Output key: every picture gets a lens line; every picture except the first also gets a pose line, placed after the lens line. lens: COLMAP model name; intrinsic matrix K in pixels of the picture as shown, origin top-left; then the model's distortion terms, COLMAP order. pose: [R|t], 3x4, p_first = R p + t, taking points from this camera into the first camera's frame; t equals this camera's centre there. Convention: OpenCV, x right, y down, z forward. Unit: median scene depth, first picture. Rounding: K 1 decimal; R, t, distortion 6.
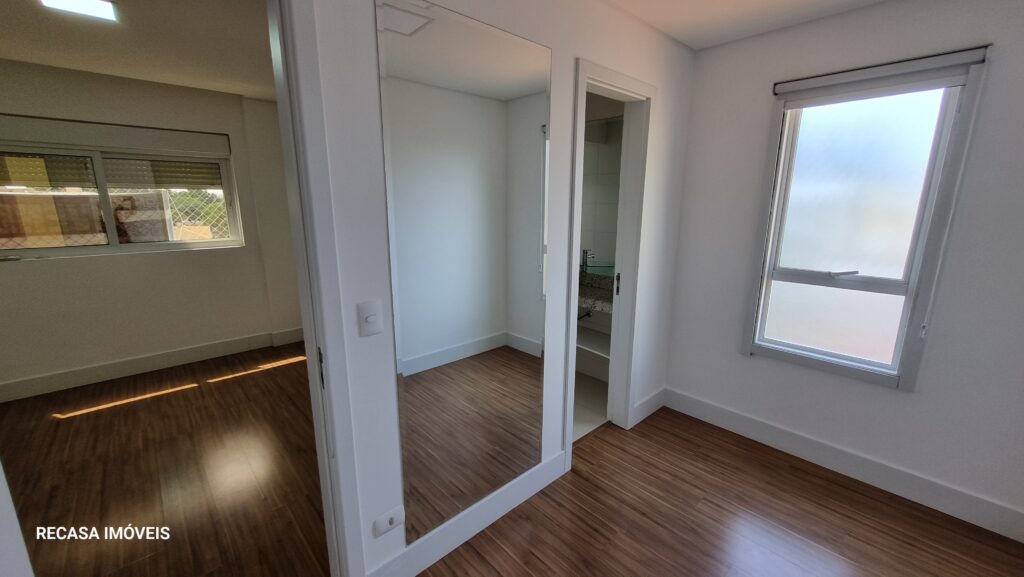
lens RADIAL K [[402.6, 0, 512.2], [0, 402.6, 288.8], [0, 0, 1]] dist [0.002896, -0.000160]
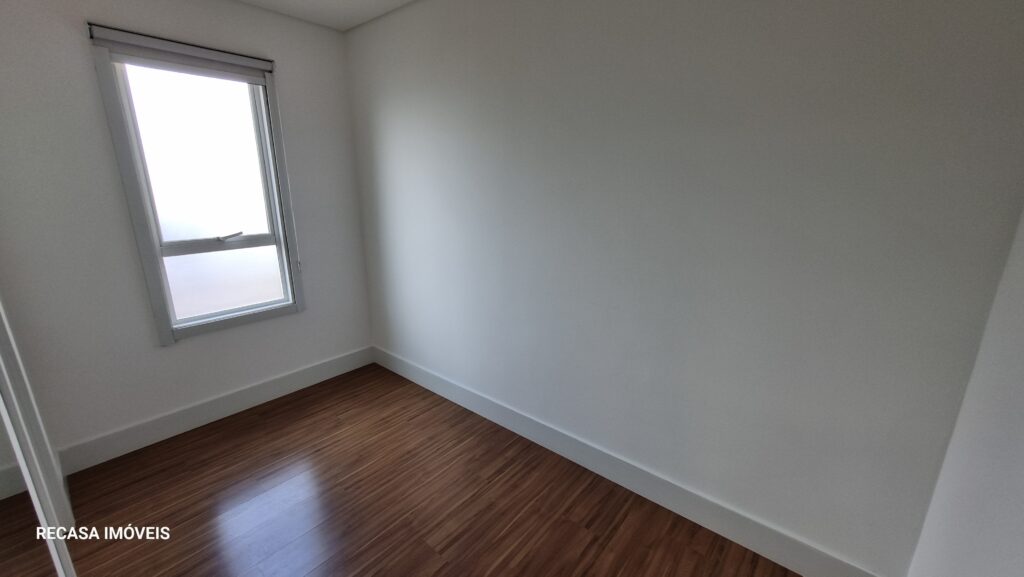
lens RADIAL K [[402.6, 0, 517.6], [0, 402.6, 286.0], [0, 0, 1]] dist [0.002896, -0.000160]
pose [[-0.124455, -0.261332, 0.957192, -0.399483], [0.201479, 0.937938, 0.282272, -0.065600], [-0.971554, 0.227985, -0.064078, 0.337715]]
